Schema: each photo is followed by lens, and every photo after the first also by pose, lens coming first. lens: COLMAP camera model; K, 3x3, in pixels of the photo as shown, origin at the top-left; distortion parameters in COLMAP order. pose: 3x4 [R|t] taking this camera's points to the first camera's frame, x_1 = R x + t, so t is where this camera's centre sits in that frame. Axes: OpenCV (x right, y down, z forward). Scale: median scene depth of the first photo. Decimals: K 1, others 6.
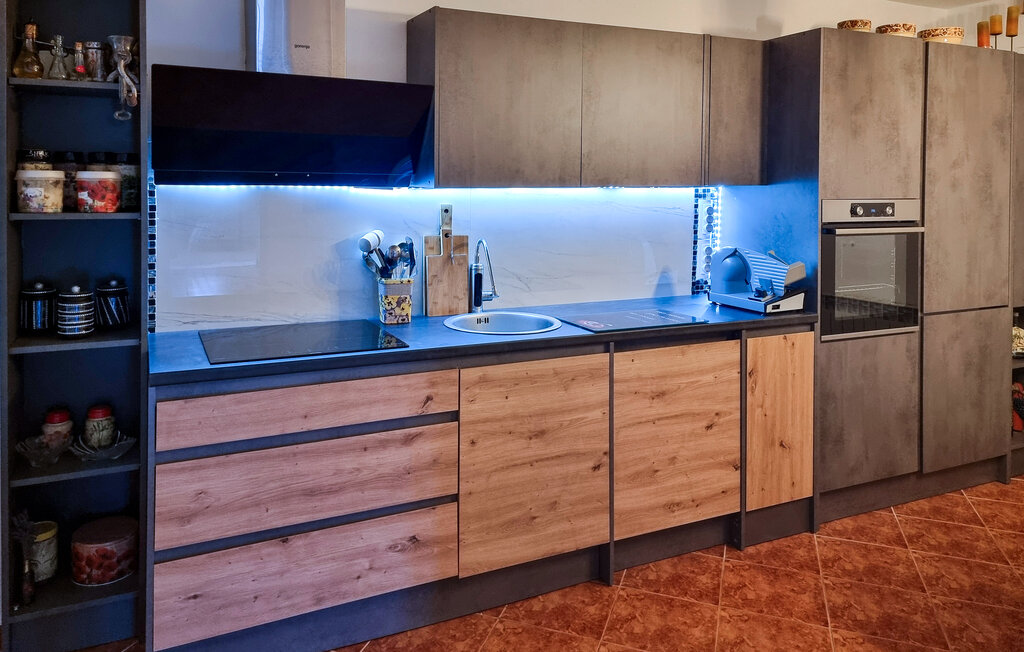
lens RADIAL K [[731.9, 0, 490.2], [0, 731.9, 191.9], [0, 0, 1]] dist [0.073935, -0.026390]
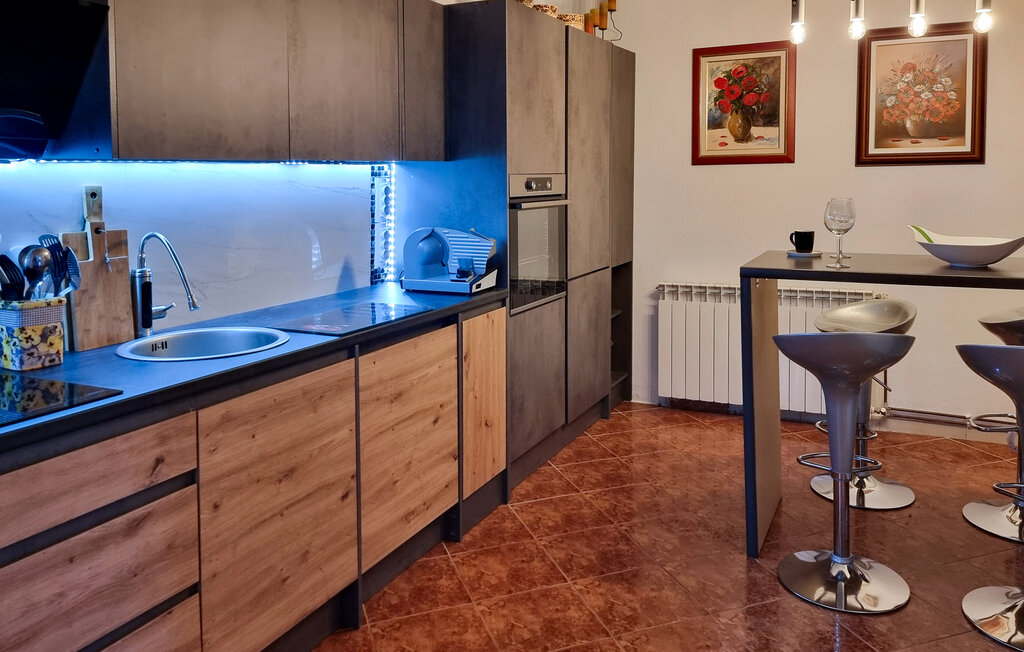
lens RADIAL K [[804.4, 0, 512.5], [0, 804.4, 230.9], [0, 0, 1]] dist [0.090017, -0.047521]
pose [[0.774539, -0.054792, 0.630149, -0.241448], [0.019800, 0.997853, 0.062428, 0.019494], [-0.632217, -0.035876, 0.773961, 0.163877]]
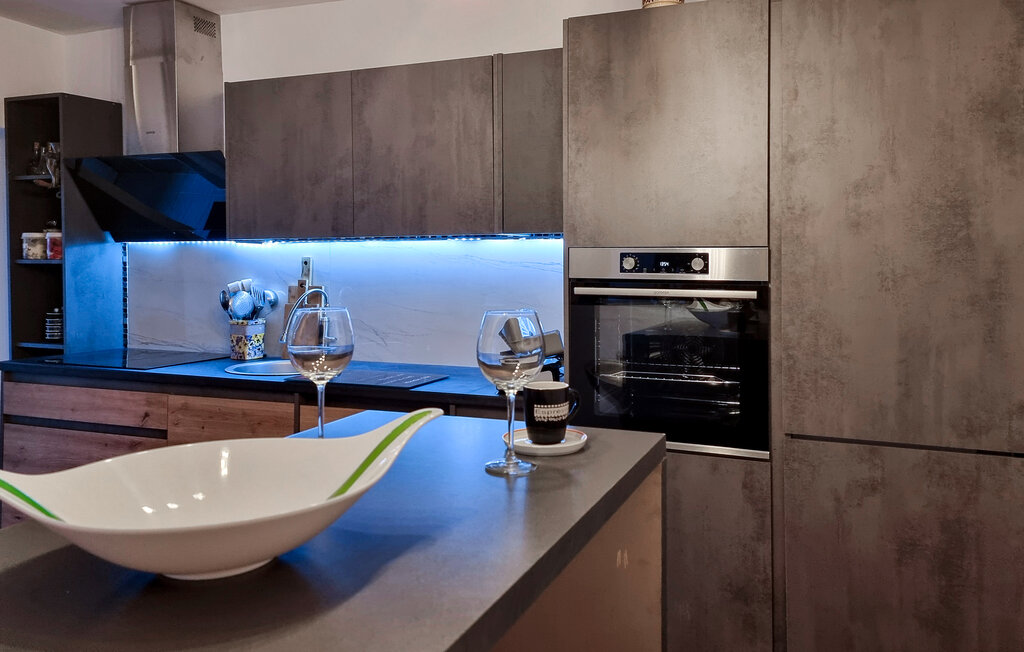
lens RADIAL K [[758.7, 0, 487.8], [0, 758.7, 243.2], [0, 0, 1]] dist [0.074086, -0.029134]
pose [[0.691674, -0.017035, -0.722009, 0.969648], [-0.007269, 0.999507, -0.030545, 0.030315], [0.722173, 0.026375, 0.691209, 0.426658]]
